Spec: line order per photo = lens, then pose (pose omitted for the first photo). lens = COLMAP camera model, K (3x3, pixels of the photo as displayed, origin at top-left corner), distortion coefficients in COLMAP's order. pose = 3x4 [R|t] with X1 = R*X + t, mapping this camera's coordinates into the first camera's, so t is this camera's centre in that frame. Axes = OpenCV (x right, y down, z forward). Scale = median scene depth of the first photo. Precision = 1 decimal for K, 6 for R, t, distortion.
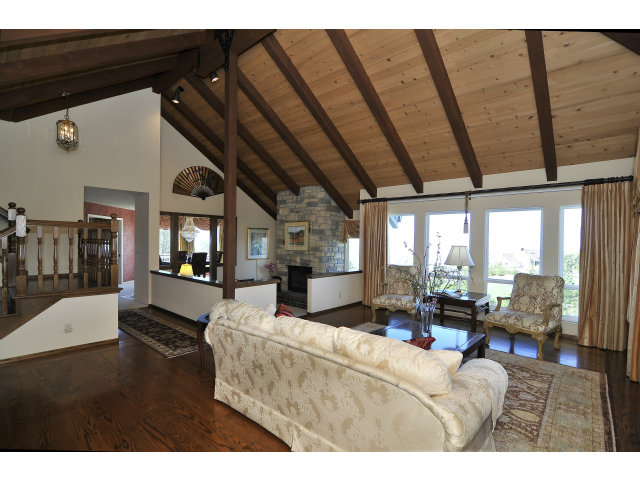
lens RADIAL K [[308.1, 0, 326.0], [0, 308.1, 243.5], [0, 0, 1]] dist [-0.018957, -0.004199]
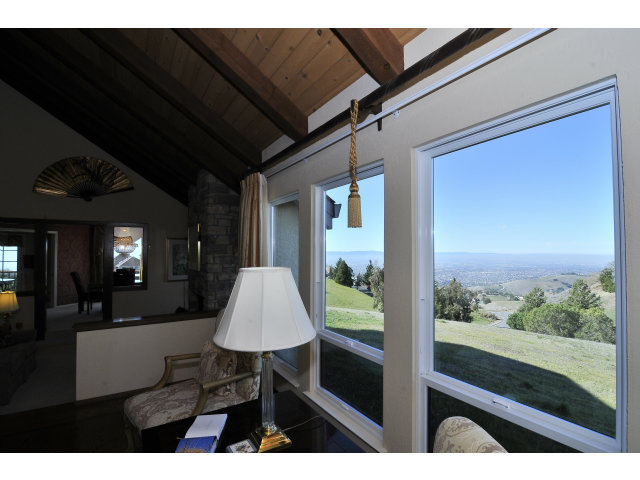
lens RADIAL K [[308.1, 0, 321.1], [0, 308.1, 247.5], [0, 0, 1]] dist [-0.018957, -0.004199]
pose [[0.959411, -0.019109, -0.281364, 0.338444], [0.011610, 0.999532, -0.028297, -0.003174], [0.281773, 0.023882, 0.959184, 0.452495]]
